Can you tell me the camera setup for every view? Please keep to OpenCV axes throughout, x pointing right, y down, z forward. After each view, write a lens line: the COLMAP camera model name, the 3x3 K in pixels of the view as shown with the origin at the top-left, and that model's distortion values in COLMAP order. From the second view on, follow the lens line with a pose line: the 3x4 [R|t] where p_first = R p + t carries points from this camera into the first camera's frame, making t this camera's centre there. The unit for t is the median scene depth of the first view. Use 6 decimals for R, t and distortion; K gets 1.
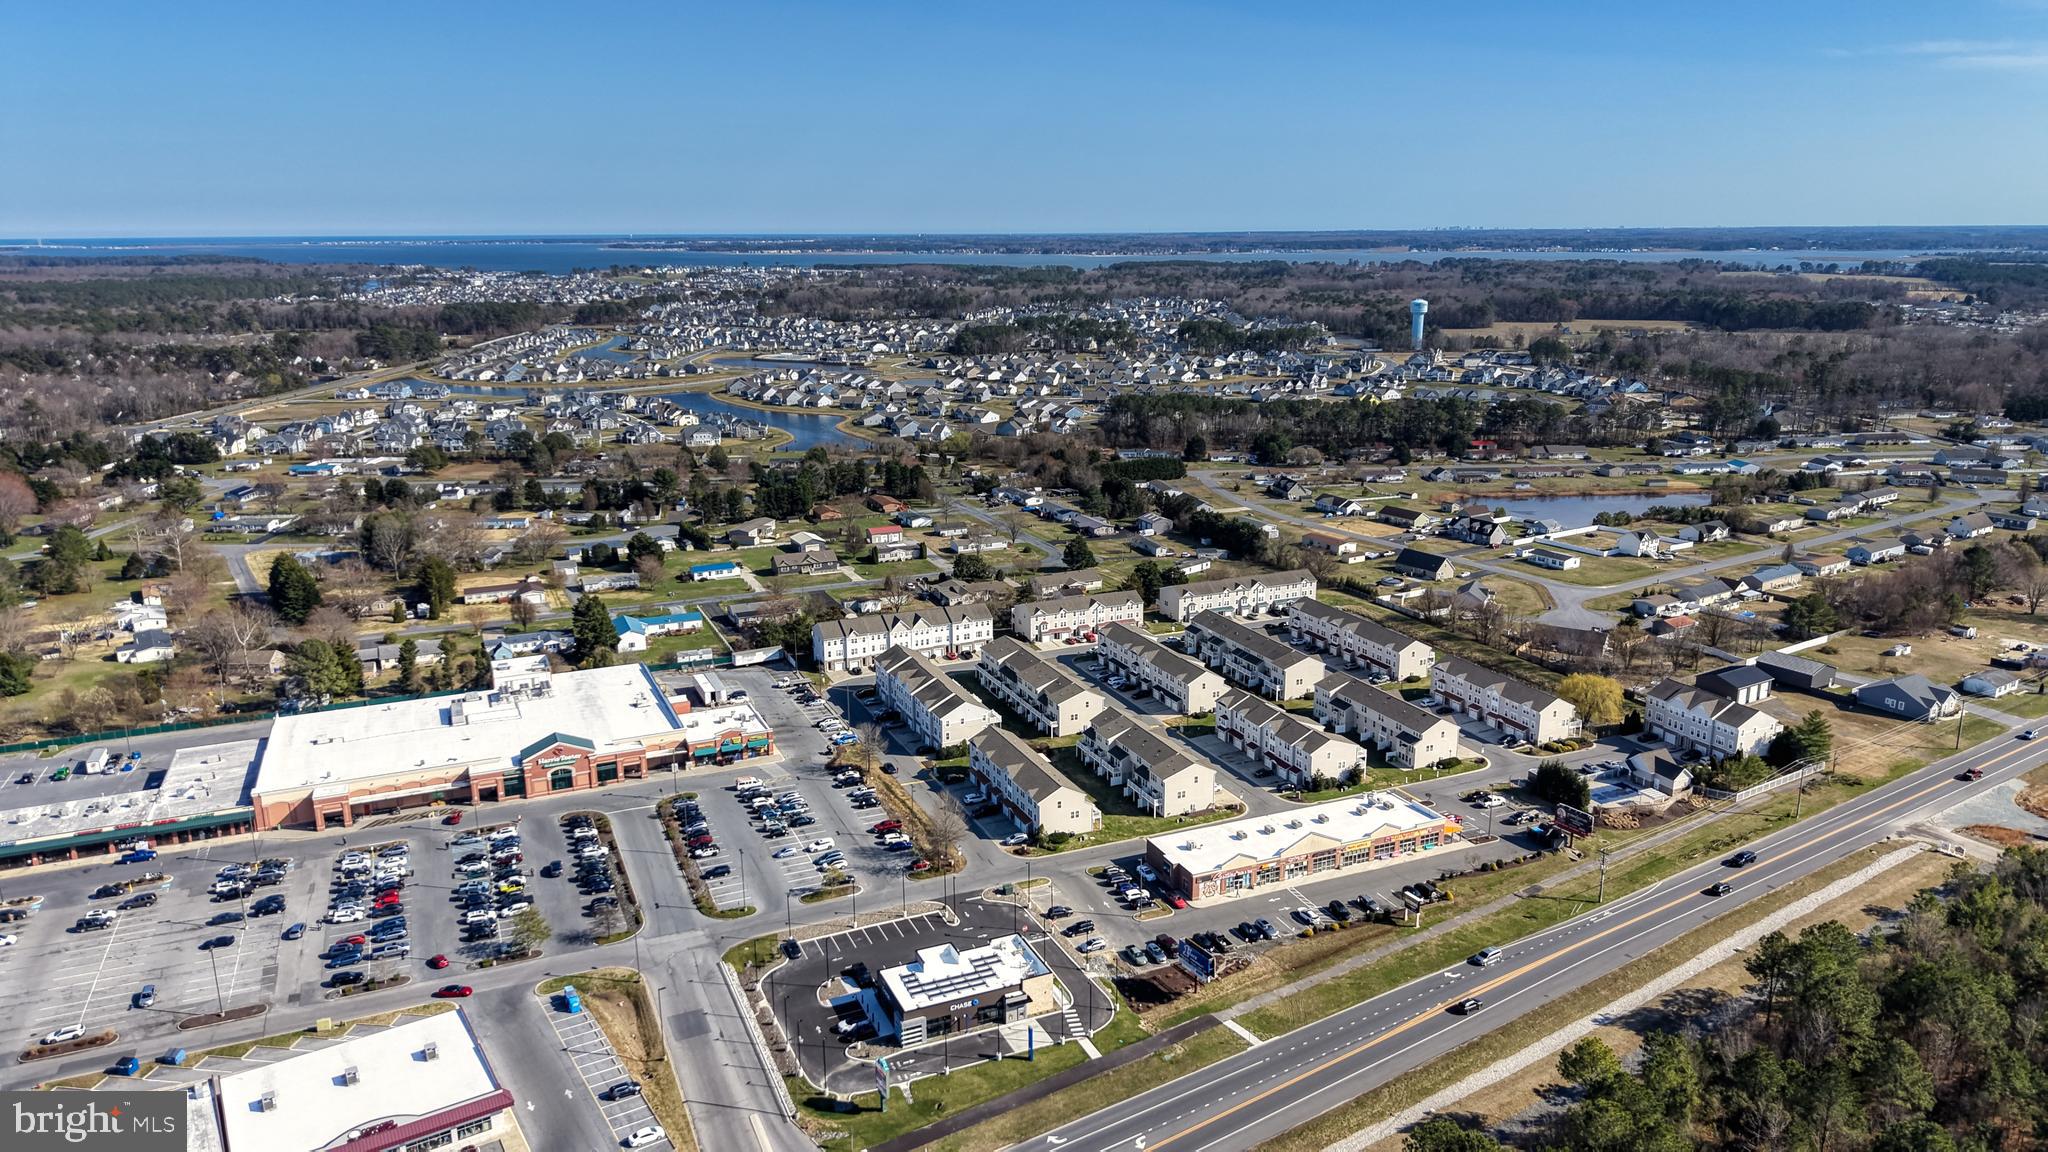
lens RADIAL K [[1374.3, 0, 1024.6], [0, 1374.3, 521.0], [0, 0, 1]] dist [0.062815, -0.080699]
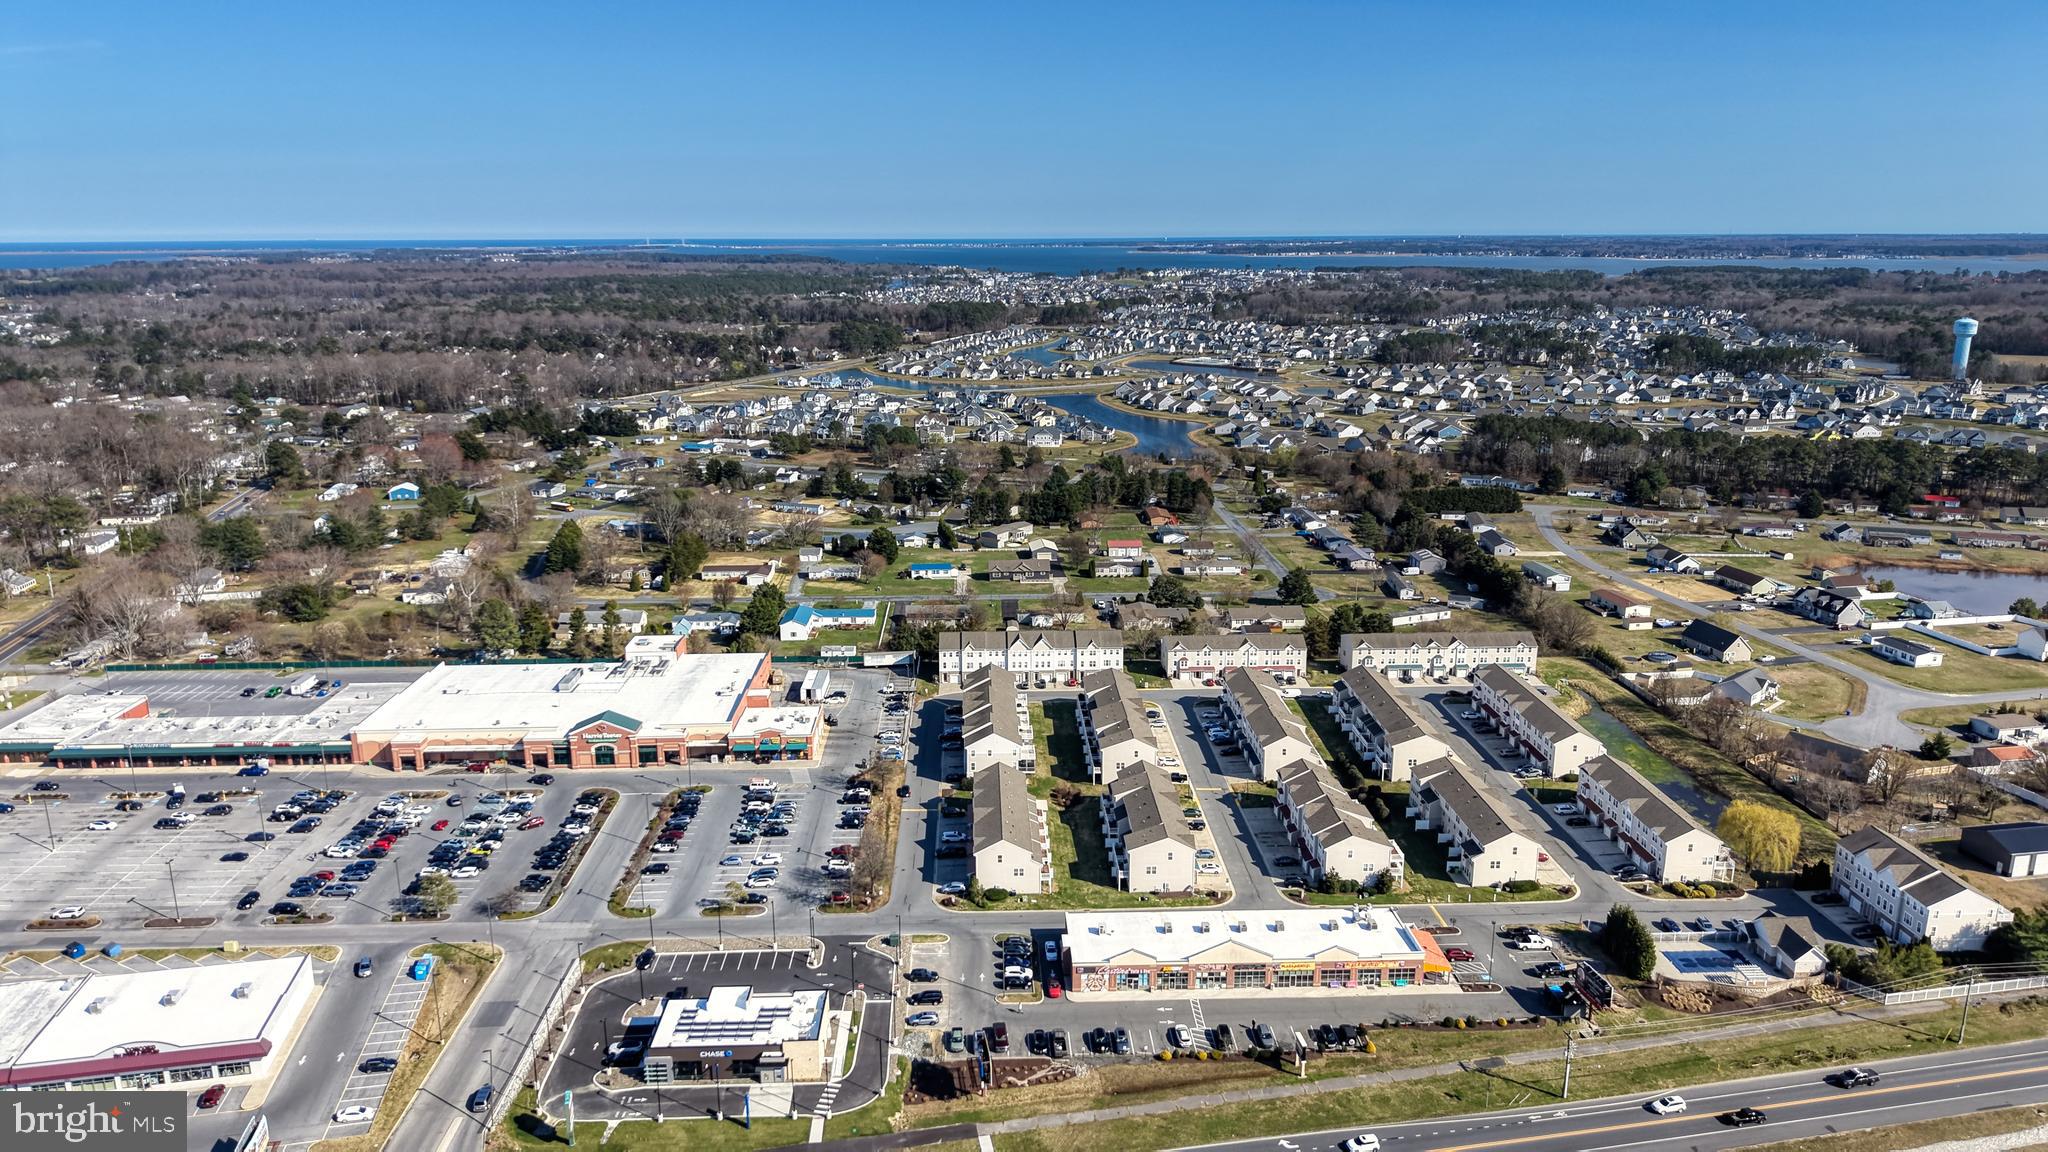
lens RADIAL K [[1362.3, 0, 1025.6], [0, 1362.3, 551.9], [0, 0, 1]] dist [0.089784, -0.130062]
pose [[0.929438, 0.086216, -0.358764, 0.313060], [-0.078646, 0.996264, 0.035671, -0.029209], [0.360499, -0.004938, 0.932746, 0.134422]]
